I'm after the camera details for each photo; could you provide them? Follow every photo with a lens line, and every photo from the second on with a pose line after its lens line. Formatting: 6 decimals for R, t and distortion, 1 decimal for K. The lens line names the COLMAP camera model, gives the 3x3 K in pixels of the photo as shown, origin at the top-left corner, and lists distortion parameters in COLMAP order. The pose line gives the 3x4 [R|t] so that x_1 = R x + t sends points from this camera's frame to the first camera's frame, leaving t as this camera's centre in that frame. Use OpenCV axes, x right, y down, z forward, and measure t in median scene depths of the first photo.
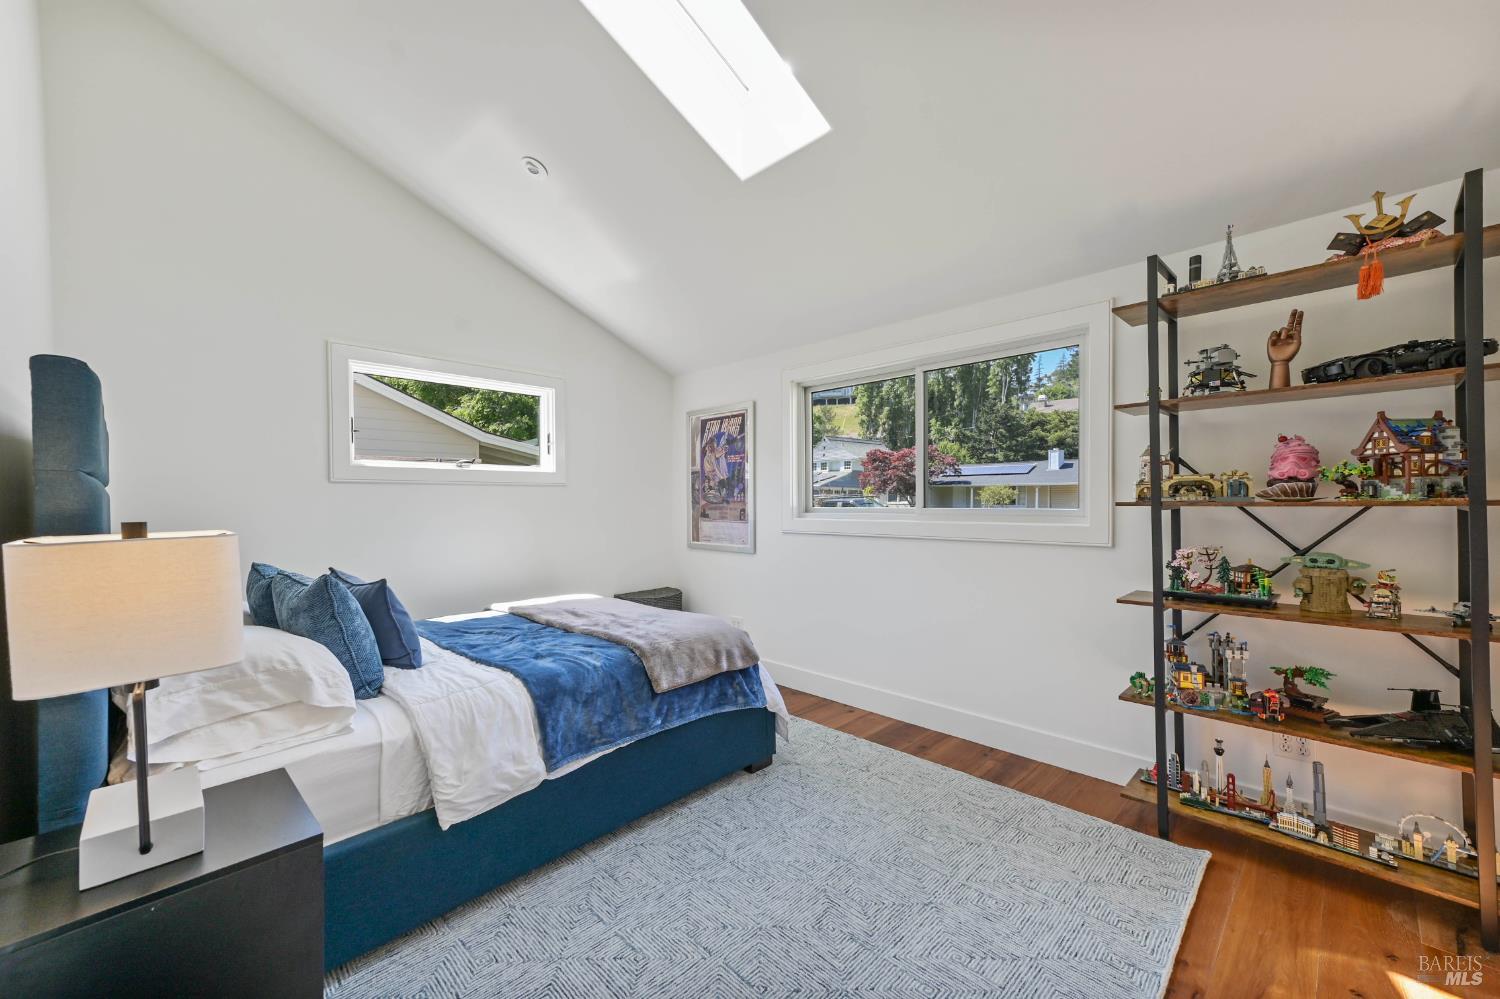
lens RADIAL K [[591.4, 0, 748.3], [0, 591.4, 503.5], [0, 0, 1]] dist [0.004727, 0.000408]
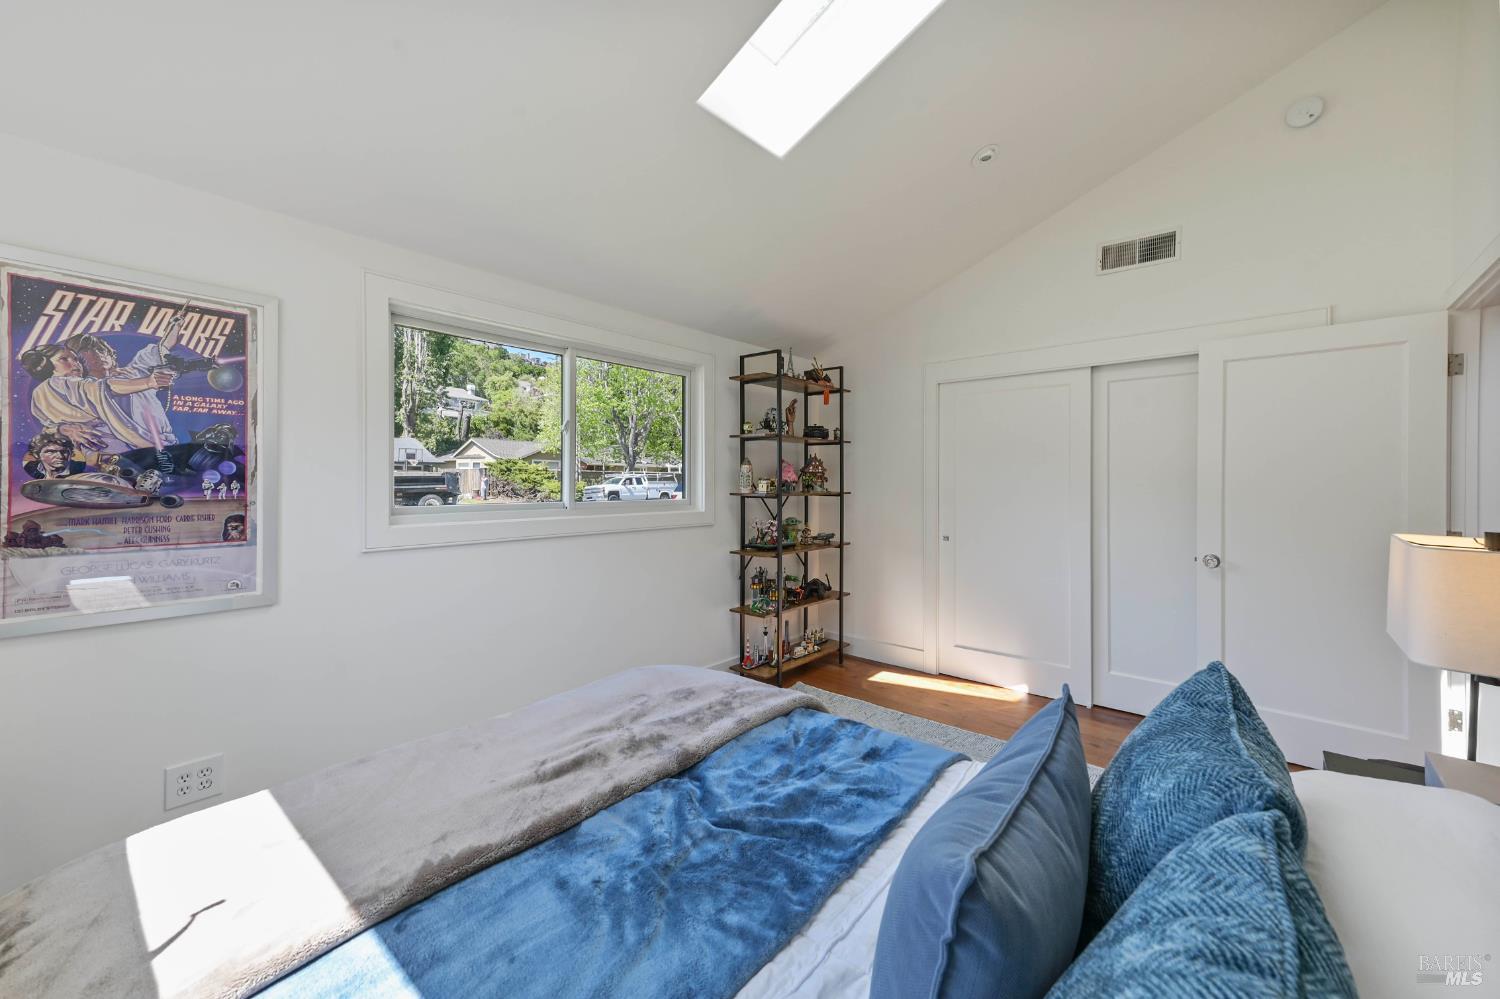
lens RADIAL K [[591.4, 0, 755.6], [0, 591.4, 488.1], [0, 0, 1]] dist [0.004727, 0.000408]
pose [[-0.095850, -0.000432, 0.995396, -0.507048], [0.002447, 0.999997, 0.000669, -0.012311], [-0.995393, 0.002499, -0.095848, 0.618833]]
